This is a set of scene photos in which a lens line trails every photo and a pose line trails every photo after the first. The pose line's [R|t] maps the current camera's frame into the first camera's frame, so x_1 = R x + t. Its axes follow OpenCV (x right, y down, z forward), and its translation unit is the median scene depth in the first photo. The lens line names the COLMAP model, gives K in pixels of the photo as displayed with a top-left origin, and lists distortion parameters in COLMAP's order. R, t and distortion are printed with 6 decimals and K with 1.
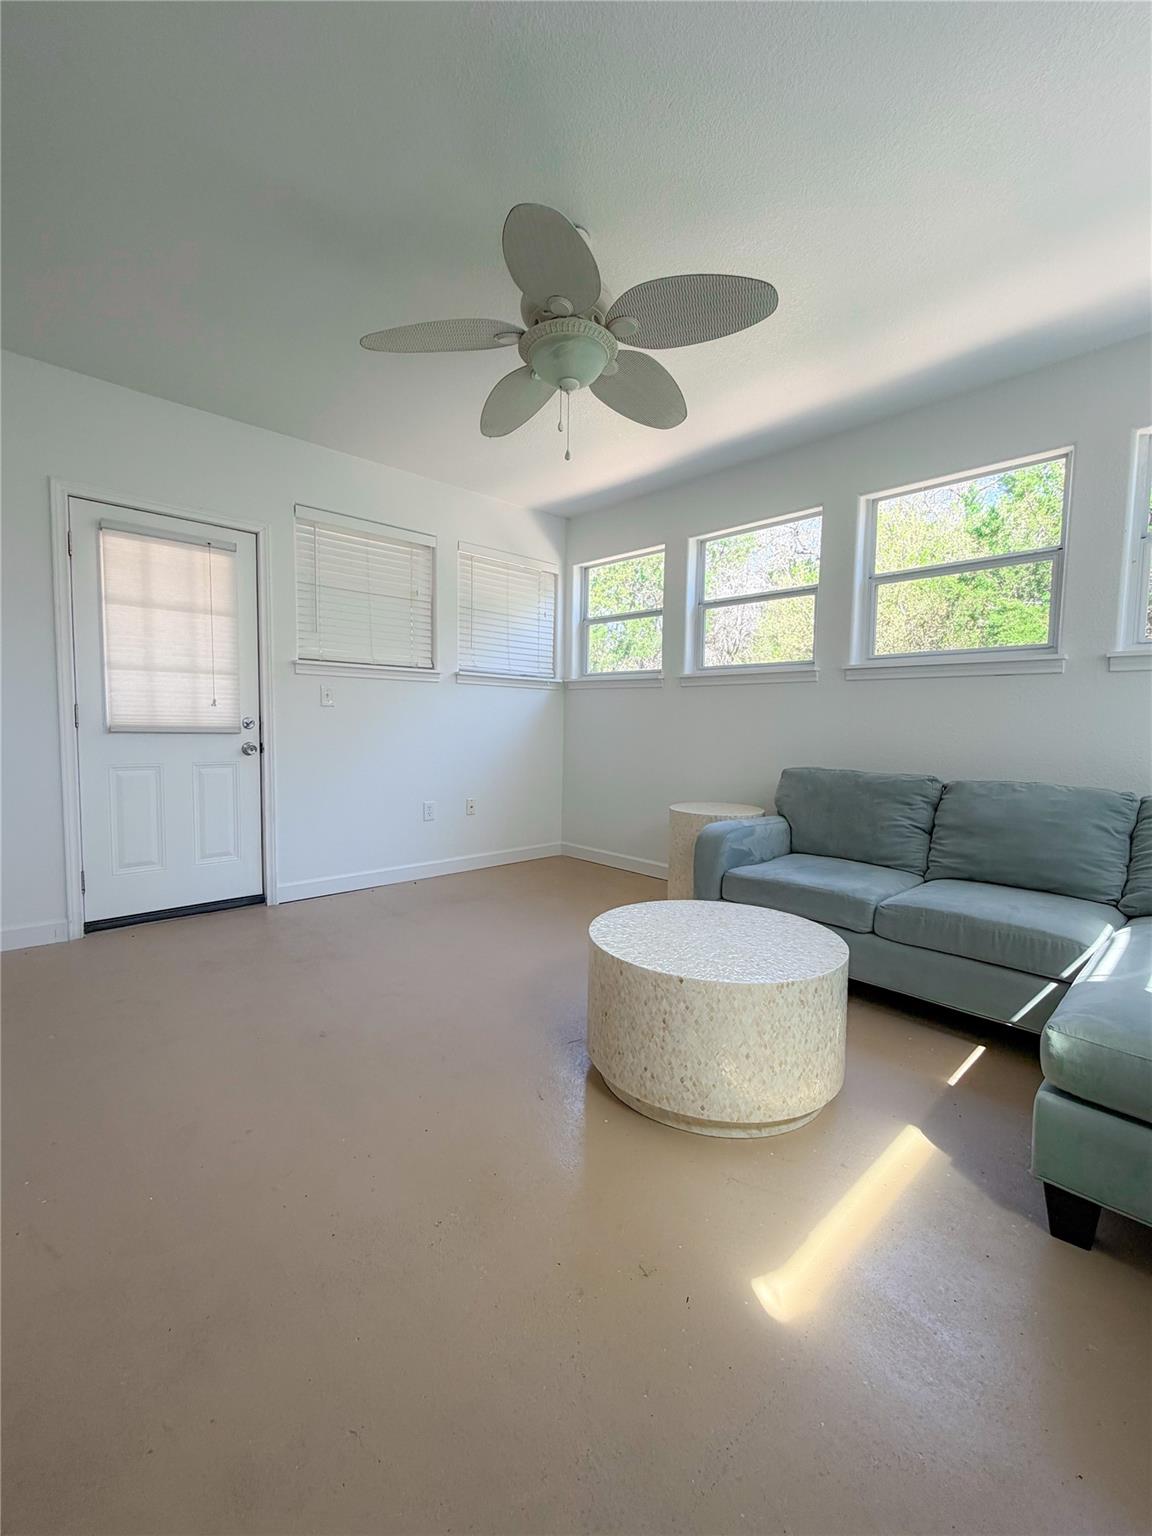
lens RADIAL K [[638.8, 0, 576.0], [0, 638.8, 768.0], [0, 0, 1]] dist [-0.002323, -0.000005]
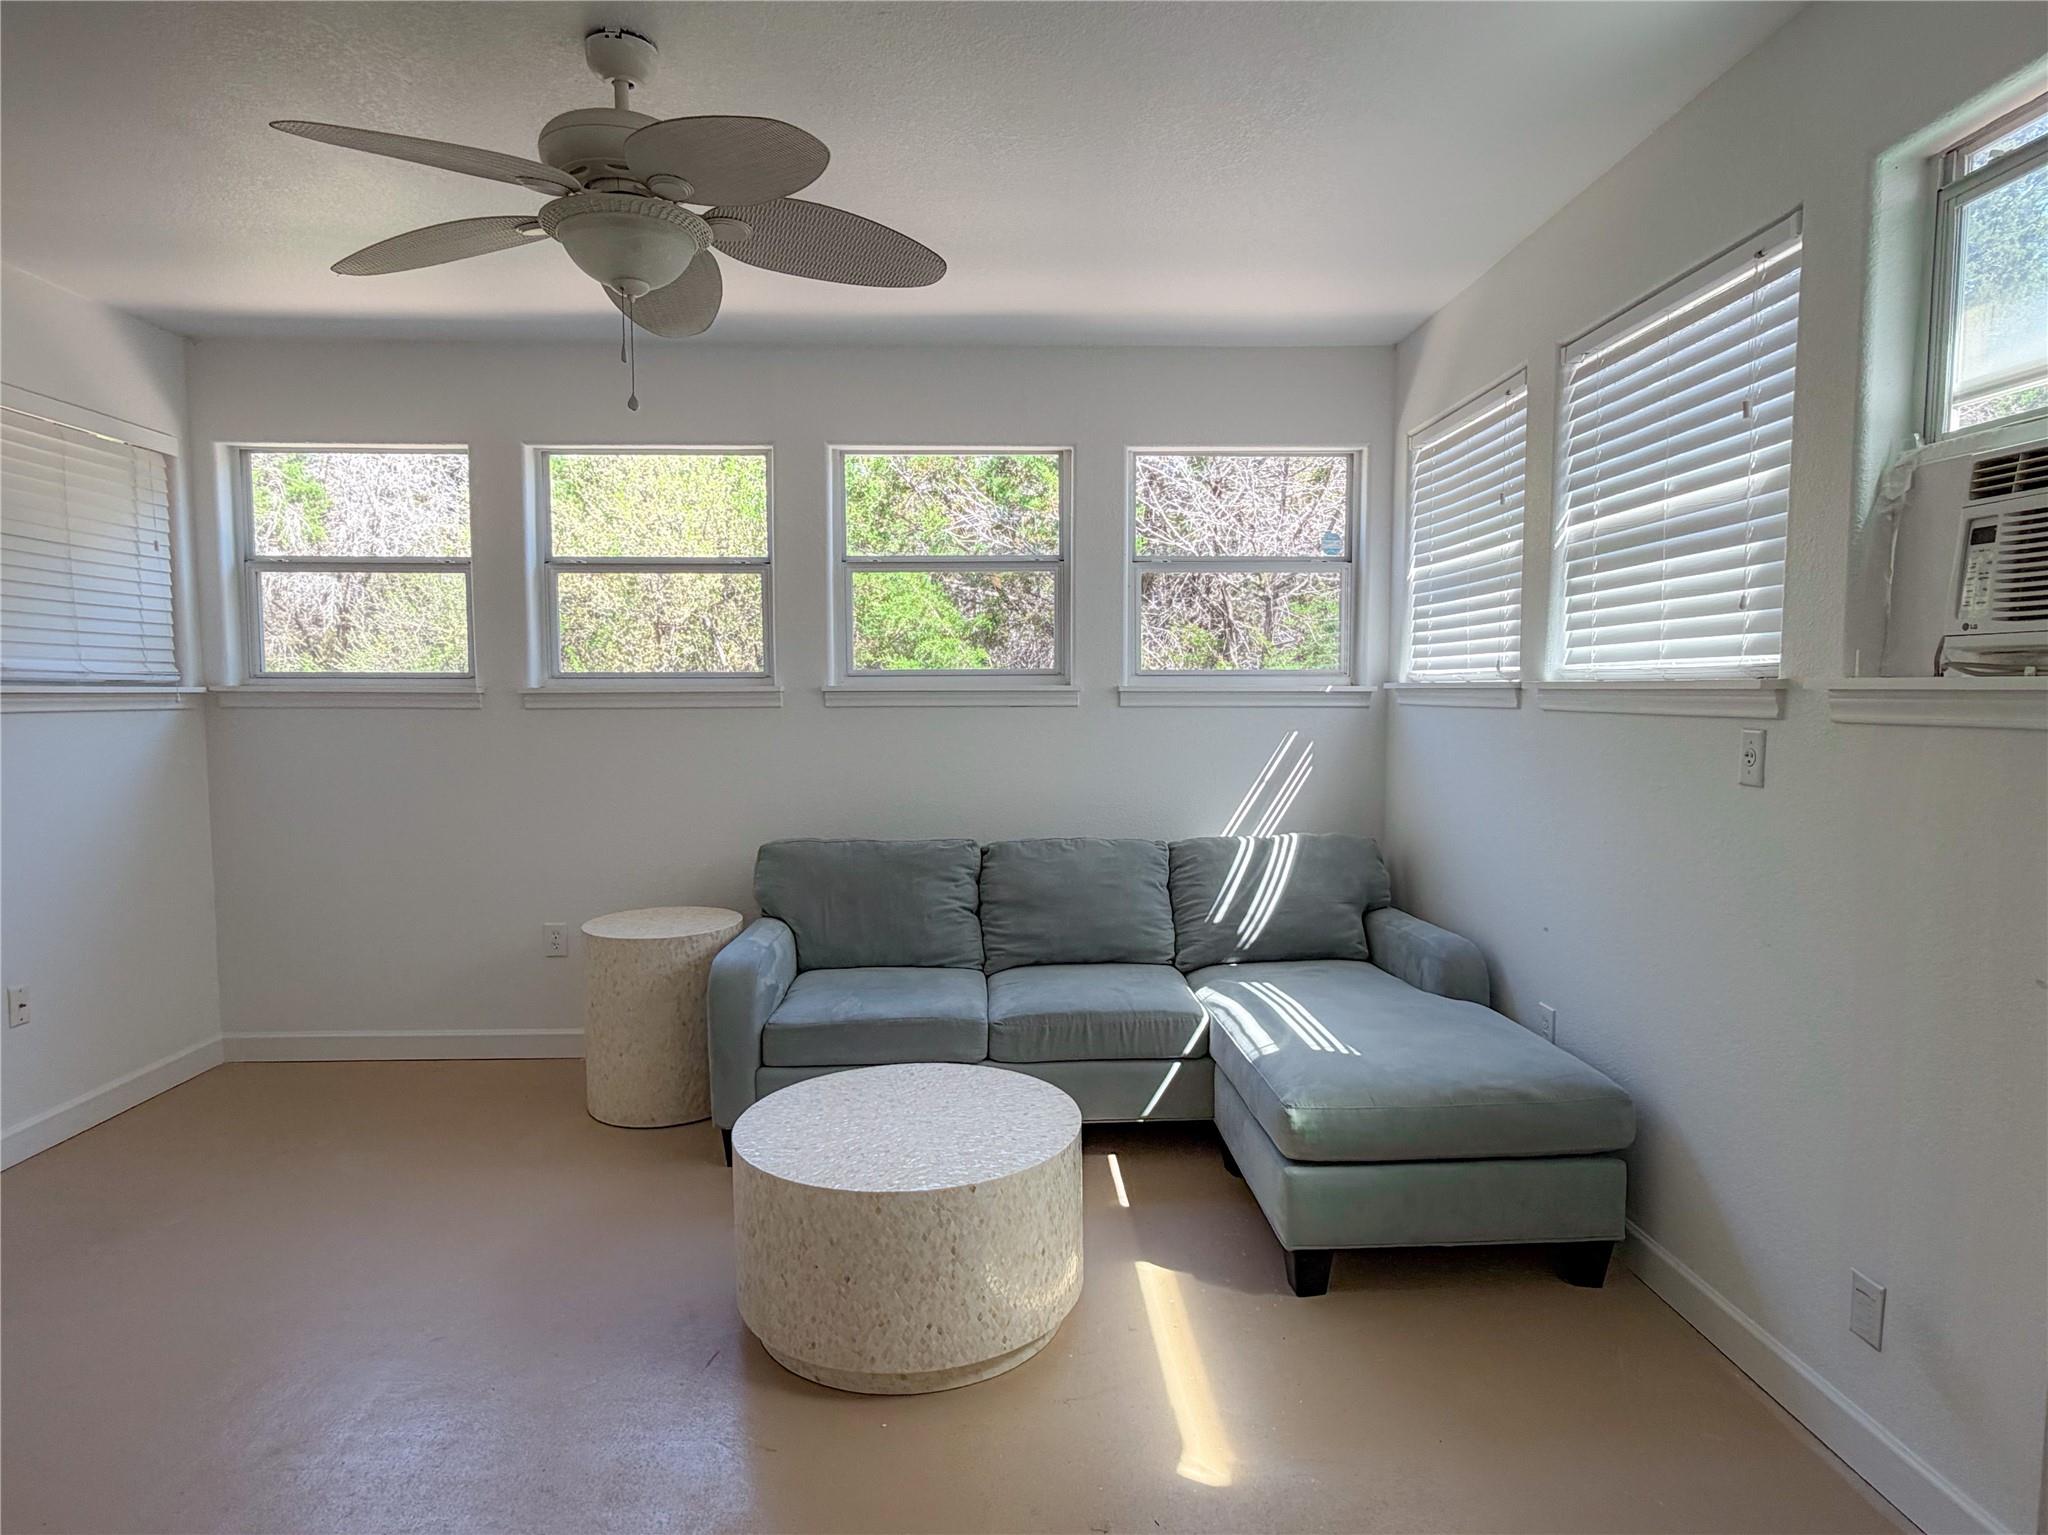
lens RADIAL K [[1147.7, 0, 1024.0], [0, 1147.7, 767.5], [0, 0, 1]] dist [-0.002556, 0.000028]
pose [[0.662002, -0.071152, 0.746117, -0.506981], [0.068367, 0.997066, 0.034423, -0.137332], [-0.746378, 0.028222, 0.664924, 0.019116]]
